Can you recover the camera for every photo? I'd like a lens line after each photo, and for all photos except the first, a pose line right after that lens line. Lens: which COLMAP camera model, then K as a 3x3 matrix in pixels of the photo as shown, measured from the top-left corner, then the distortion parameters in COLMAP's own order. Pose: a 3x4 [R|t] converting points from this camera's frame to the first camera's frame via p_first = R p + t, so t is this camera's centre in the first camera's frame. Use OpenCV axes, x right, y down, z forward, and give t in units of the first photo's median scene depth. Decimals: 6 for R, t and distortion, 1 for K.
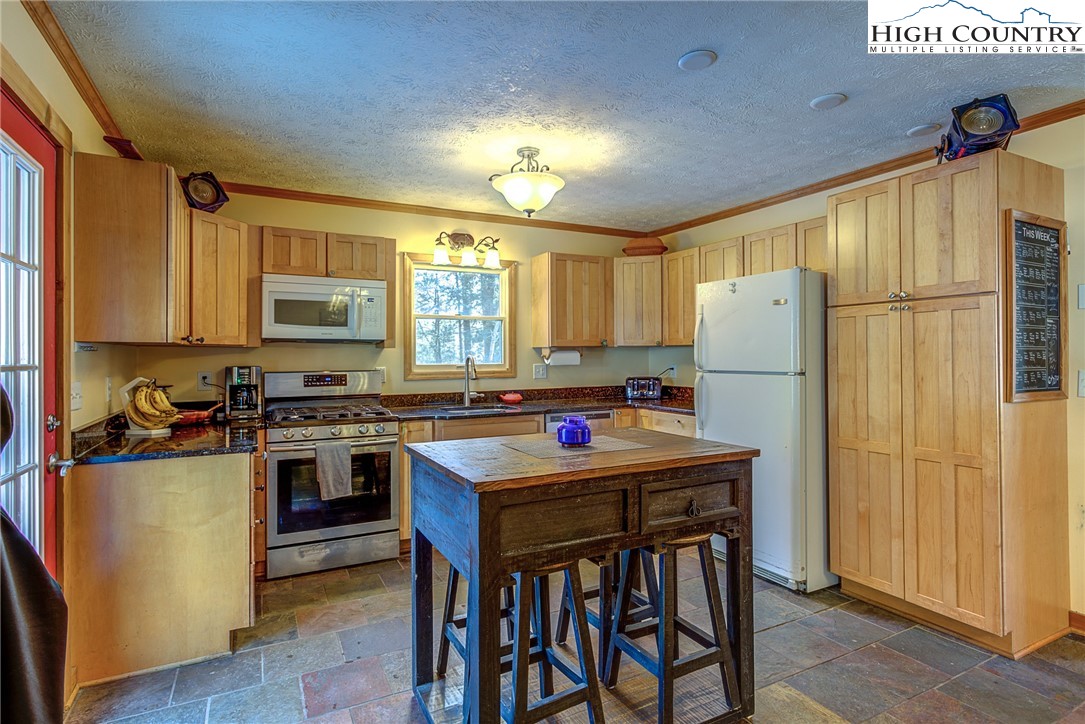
lens RADIAL K [[550.7, 0, 541.0], [0, 550.7, 351.7], [0, 0, 1]] dist [-0.000276, 0.000750]
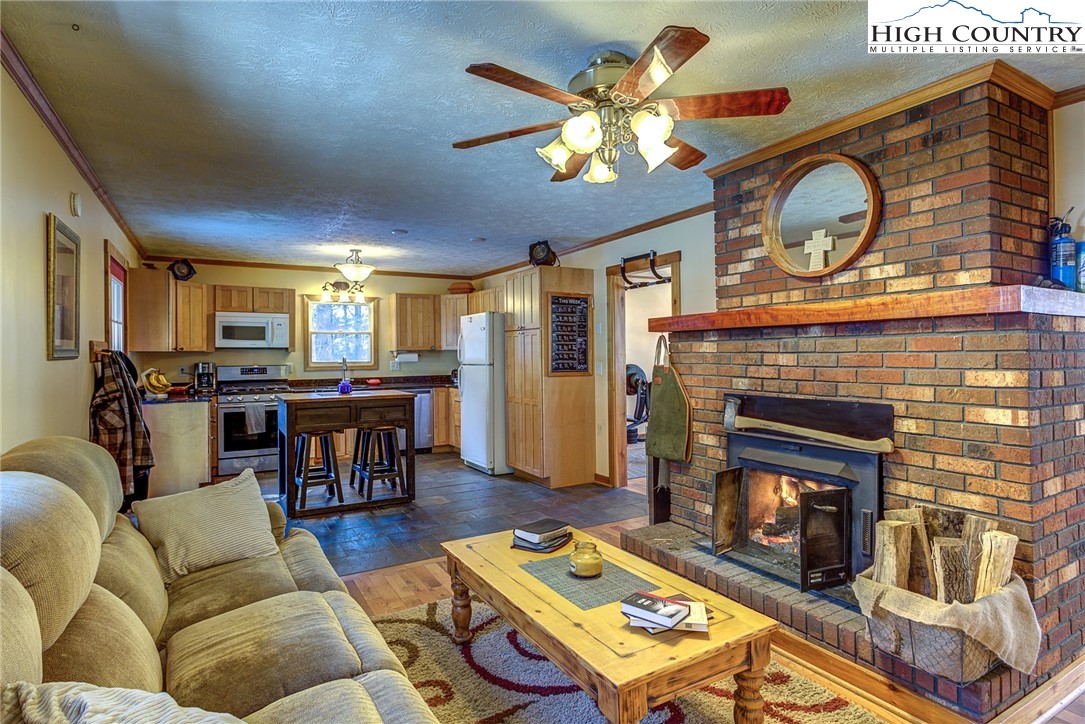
lens RADIAL K [[558.9, 0, 542.2], [0, 558.9, 353.0], [0, 0, 1]] dist [-0.000088, 0.000331]
pose [[0.998895, -0.003571, 0.046864, 0.460781], [0.003293, 0.999977, 0.006000, -0.012289], [-0.046885, -0.005839, 0.998883, -0.849165]]
